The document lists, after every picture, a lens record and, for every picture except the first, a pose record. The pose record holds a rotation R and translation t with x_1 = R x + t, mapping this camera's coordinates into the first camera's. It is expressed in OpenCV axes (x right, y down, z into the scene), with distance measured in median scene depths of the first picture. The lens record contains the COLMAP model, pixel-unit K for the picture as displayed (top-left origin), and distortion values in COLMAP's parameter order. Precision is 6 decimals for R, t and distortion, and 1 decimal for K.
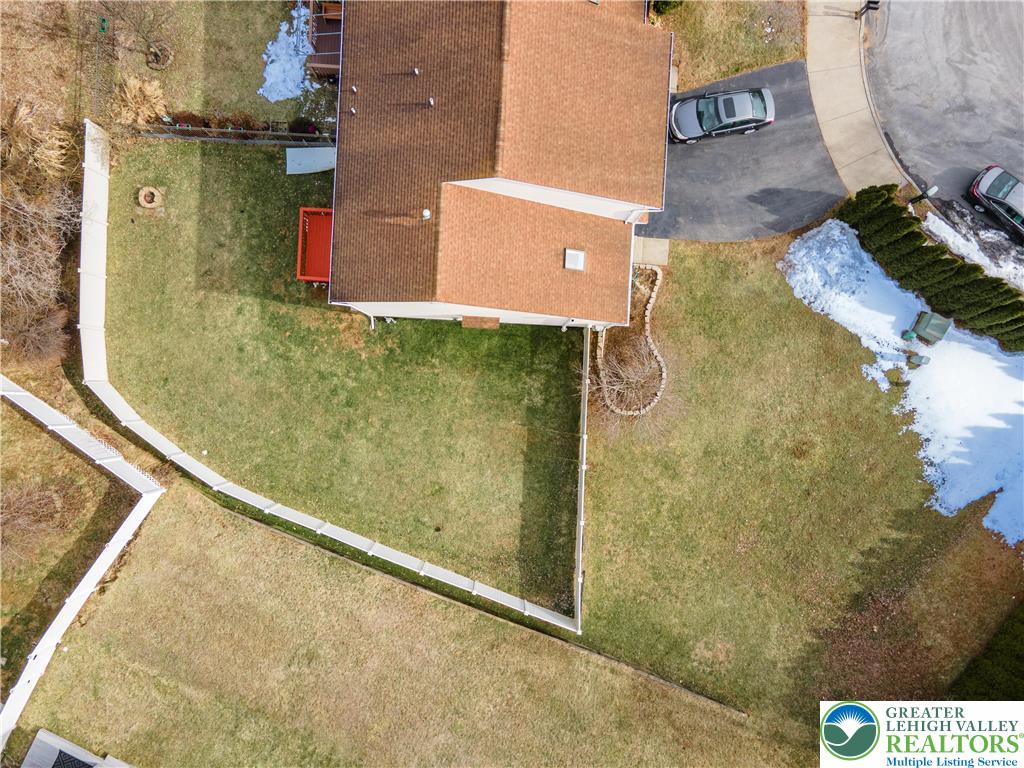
lens RADIAL K [[742.8, 0, 513.2], [0, 742.8, 378.1], [0, 0, 1]] dist [0.032795, 0.022728]
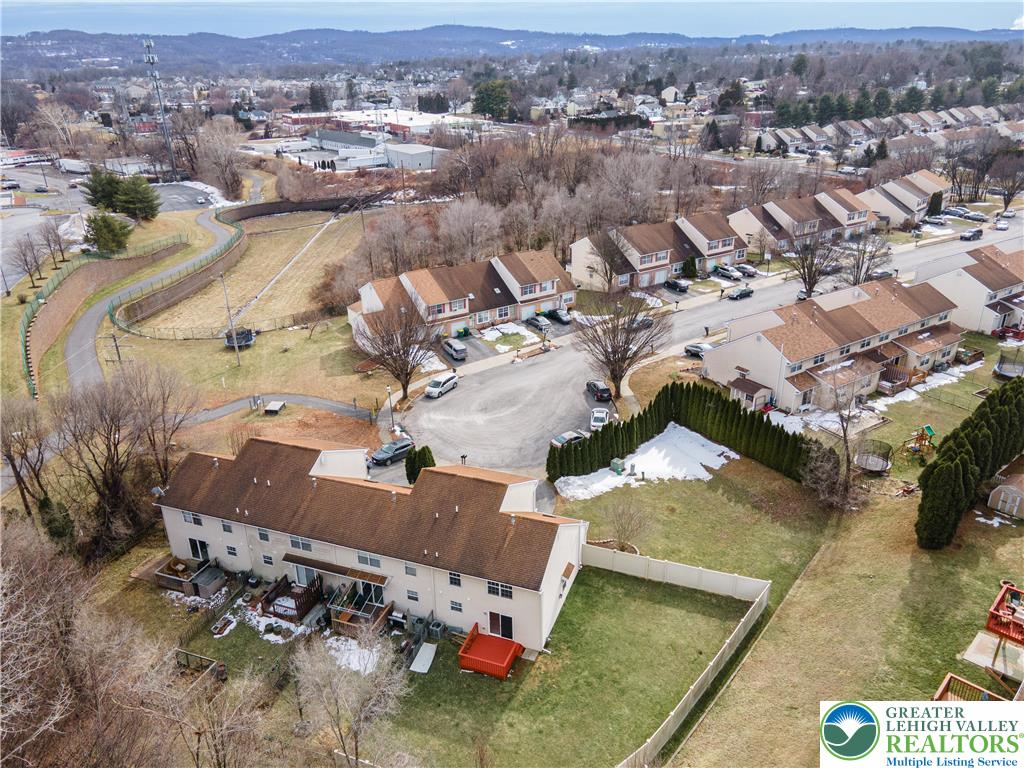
lens RADIAL K [[742.8, 0, 501.4], [0, 742.8, 382.9], [0, 0, 1]] dist [0.032795, 0.022728]
pose [[0.310742, -0.378244, 0.871993, -1.256905], [0.950387, 0.109870, -0.291021, 0.200220], [0.014270, 0.919163, 0.393619, -0.032531]]
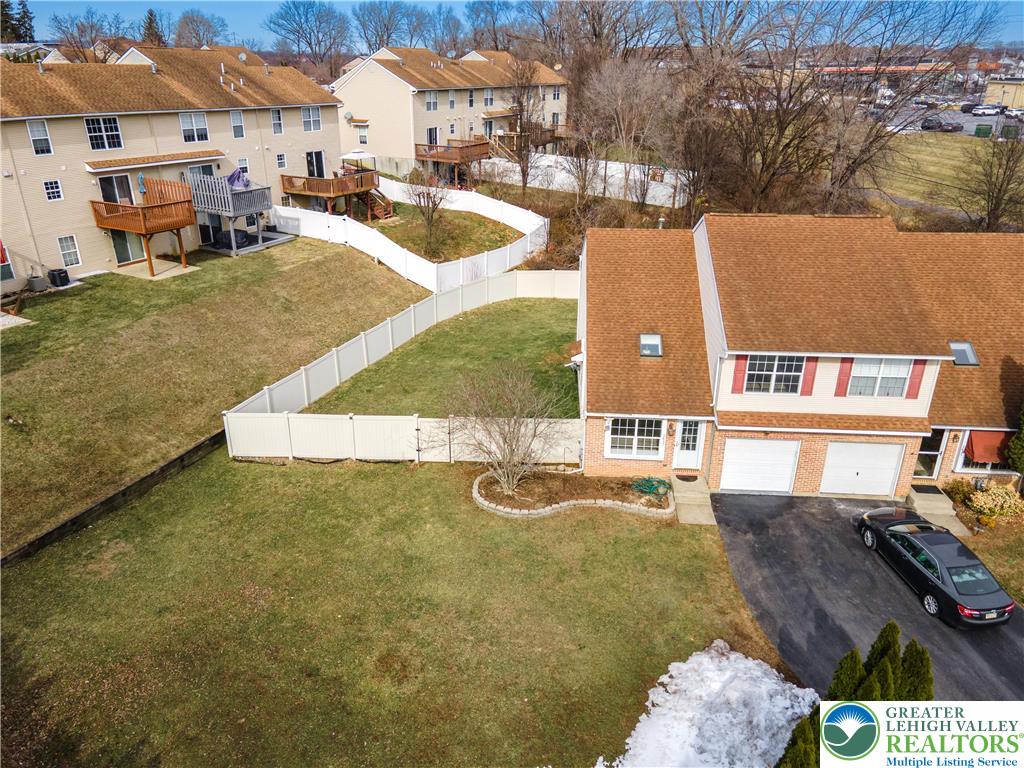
lens RADIAL K [[742.8, 0, 508.3], [0, 742.8, 384.7], [0, 0, 1]] dist [0.032795, 0.022728]
pose [[-0.008457, 0.397191, -0.917697, 0.810737], [-0.999960, -0.000558, 0.008974, 0.006205], [0.003052, 0.917736, 0.397180, 0.594005]]
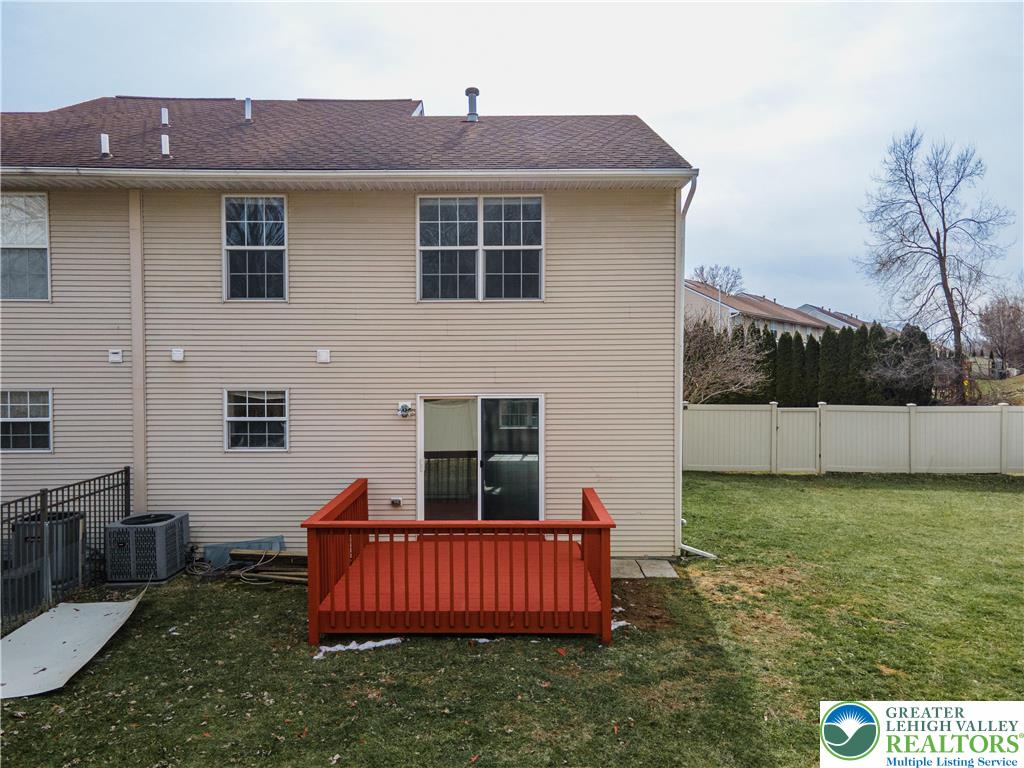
lens RADIAL K [[742.8, 0, 503.8], [0, 742.8, 385.5], [0, 0, 1]] dist [0.032795, 0.022728]
pose [[-0.054099, -0.023011, 0.998270, -0.494396], [0.998507, 0.006311, 0.054258, -0.172972], [-0.007549, 0.999715, 0.022635, 0.916979]]
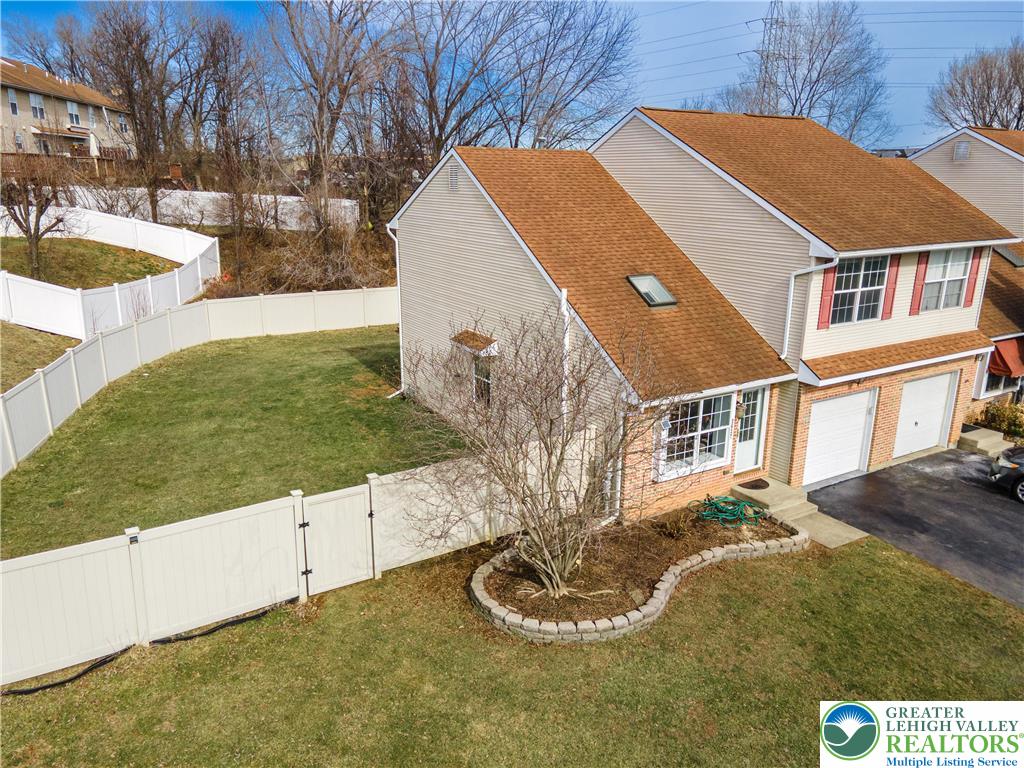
lens RADIAL K [[742.8, 0, 505.7], [0, 742.8, 379.3], [0, 0, 1]] dist [0.032795, 0.022728]
pose [[0.568401, 0.222739, -0.792027, 0.416718], [-0.822746, 0.150375, -0.548157, 0.218182], [-0.002995, 0.963211, 0.268731, 0.793631]]
